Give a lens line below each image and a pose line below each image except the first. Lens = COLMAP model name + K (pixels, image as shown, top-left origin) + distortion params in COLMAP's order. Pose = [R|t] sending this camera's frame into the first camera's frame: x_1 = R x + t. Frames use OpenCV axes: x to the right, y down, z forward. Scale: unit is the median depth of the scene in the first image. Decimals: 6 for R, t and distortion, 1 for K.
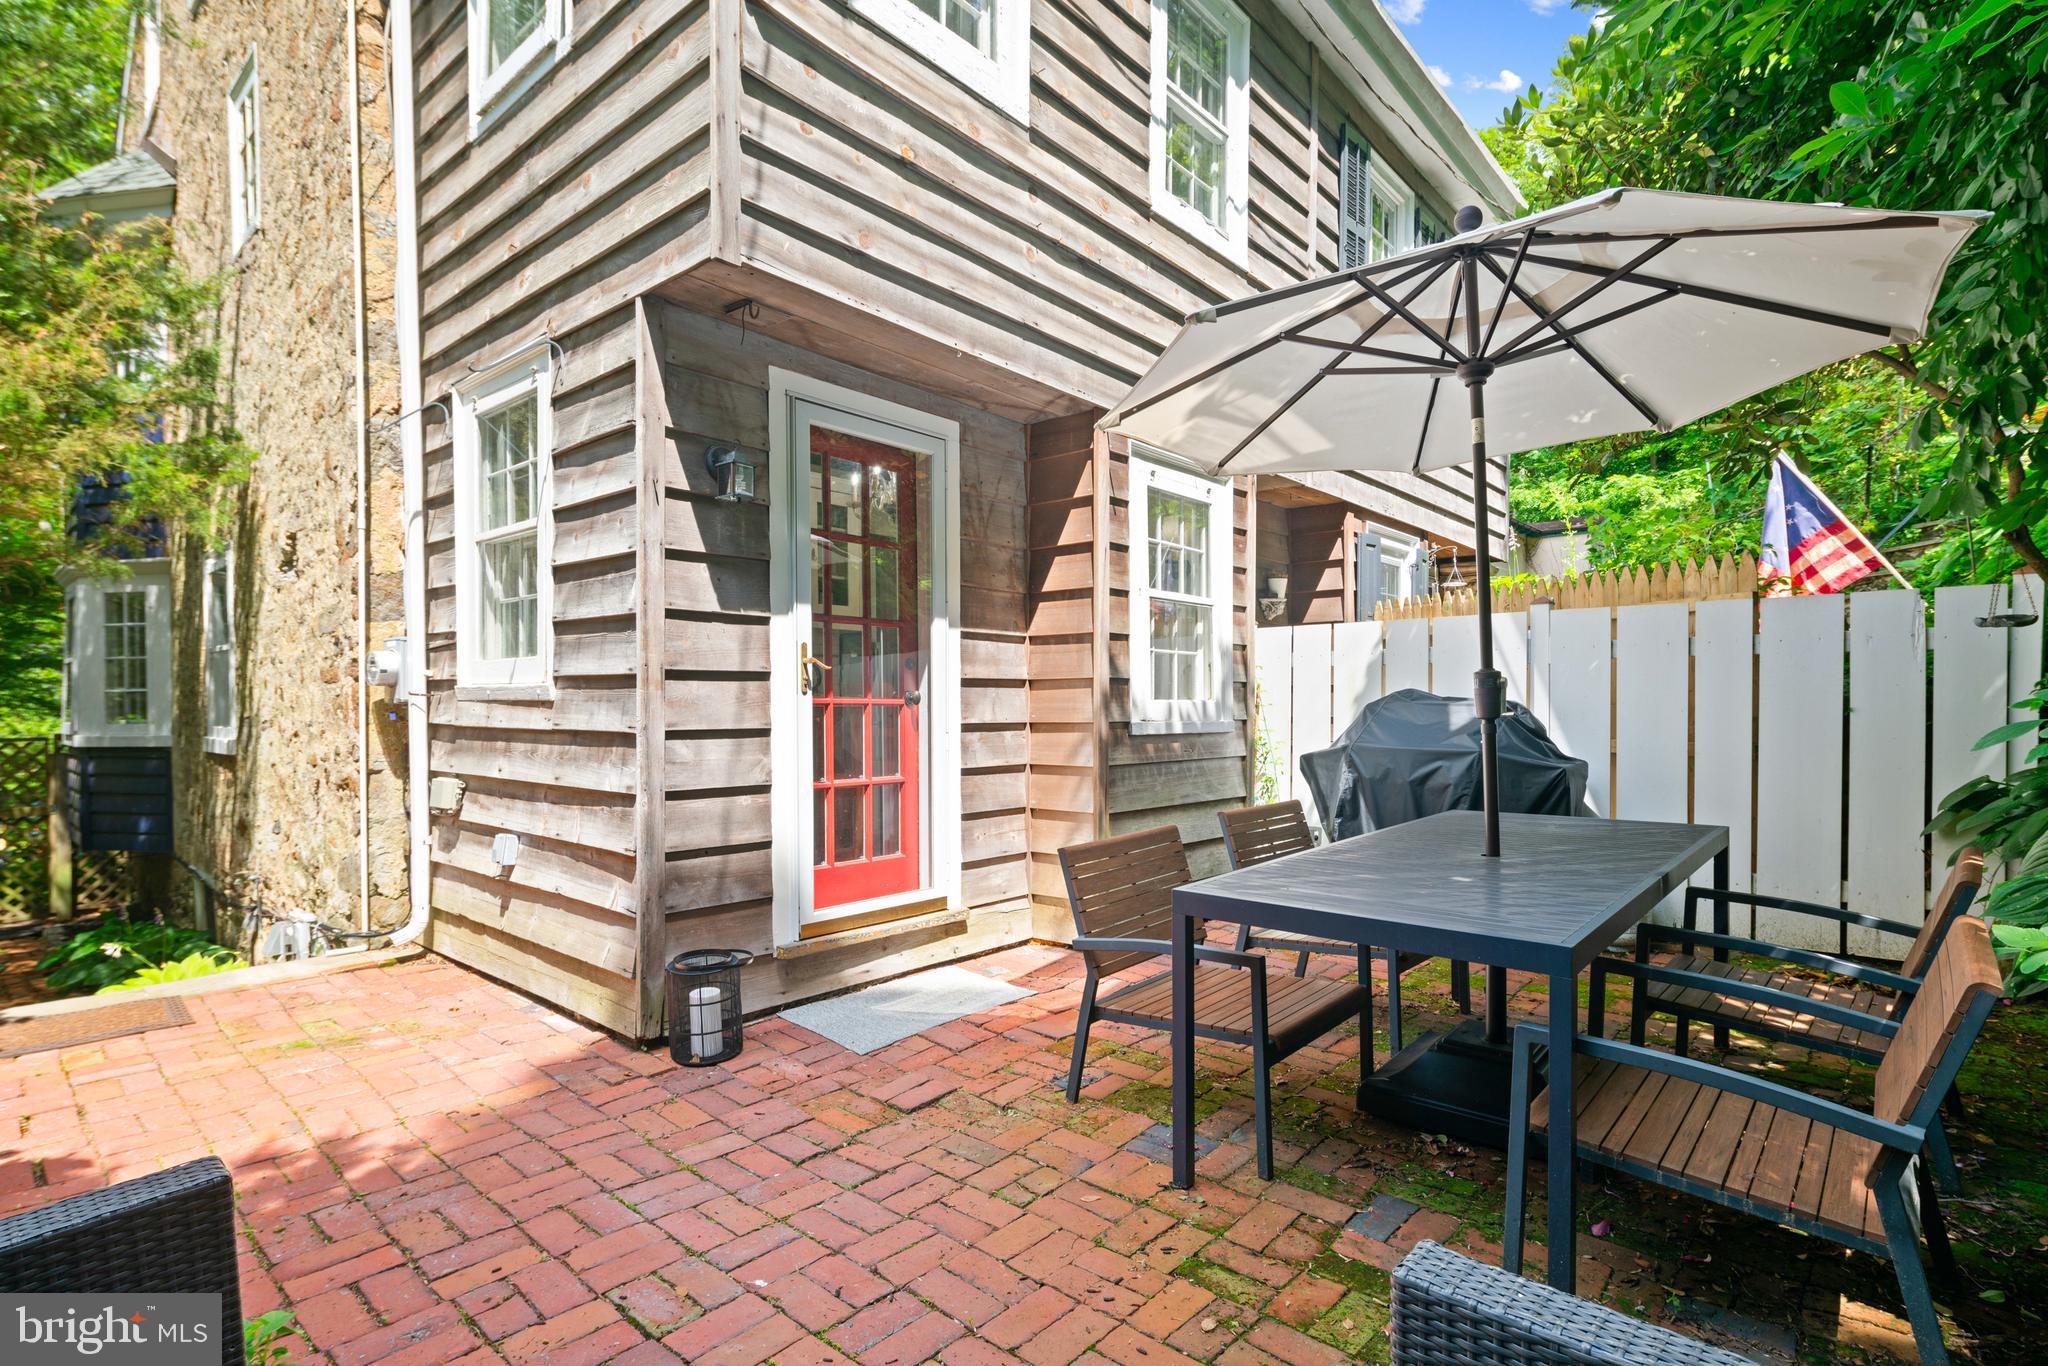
lens RADIAL K [[991.2, 0, 1028.2], [0, 991.2, 704.6], [0, 0, 1]] dist [0.002464, -0.000080]
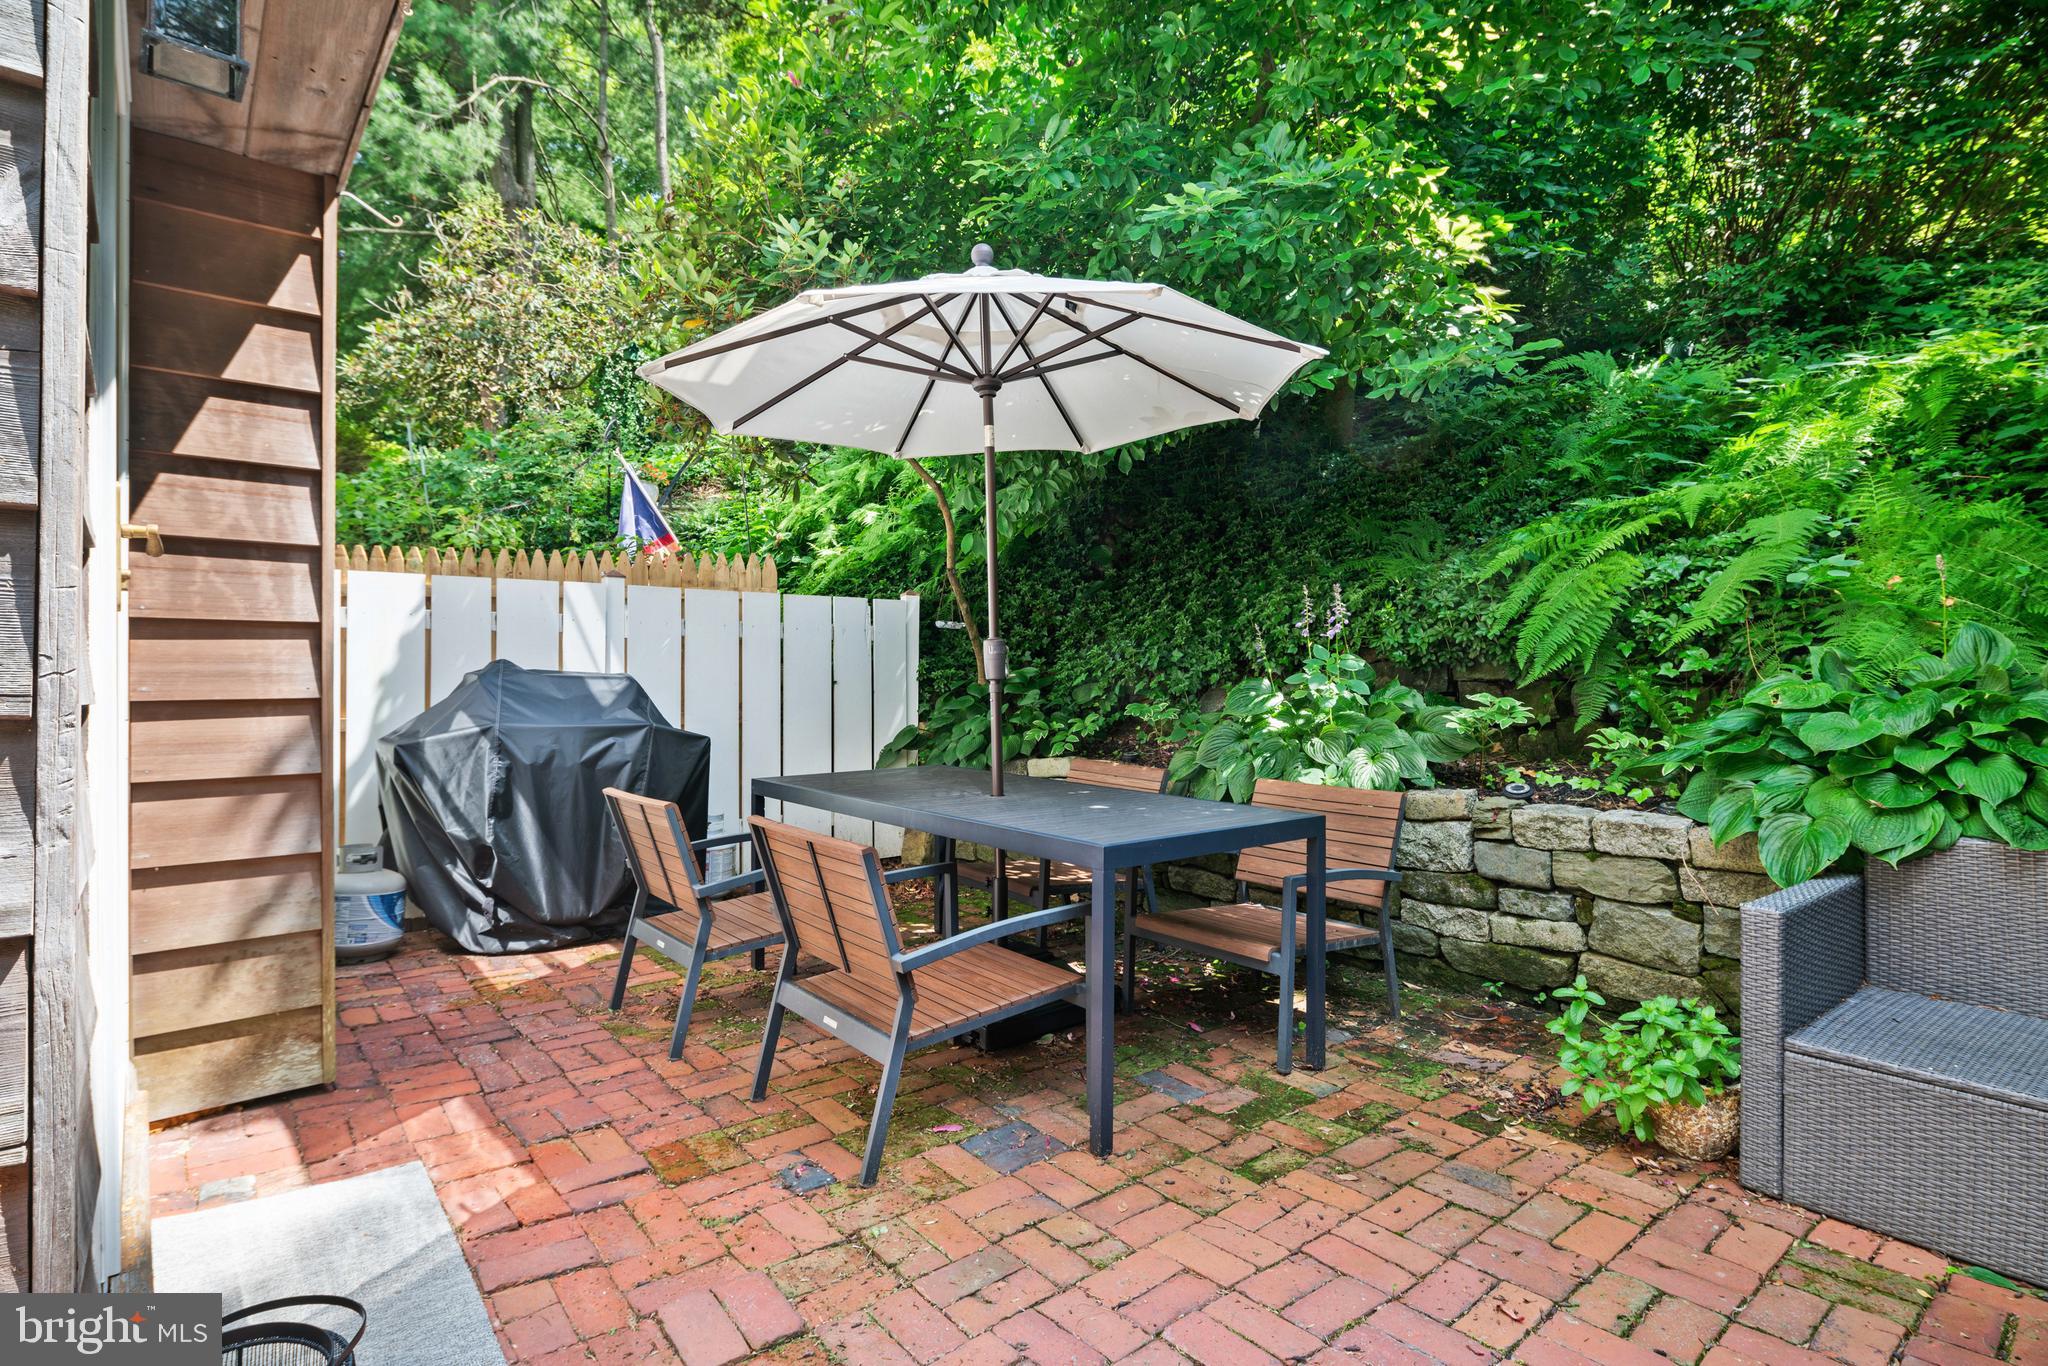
lens RADIAL K [[980.6, 0, 1024.0], [0, 980.6, 683.0], [0, 0, 1]] dist [0.001071, 0.000097]
pose [[0.178122, 0.006509, 0.983987, -0.676451], [0.005734, 0.999954, -0.007653, 0.023281], [-0.983992, 0.007005, 0.178077, 0.749997]]
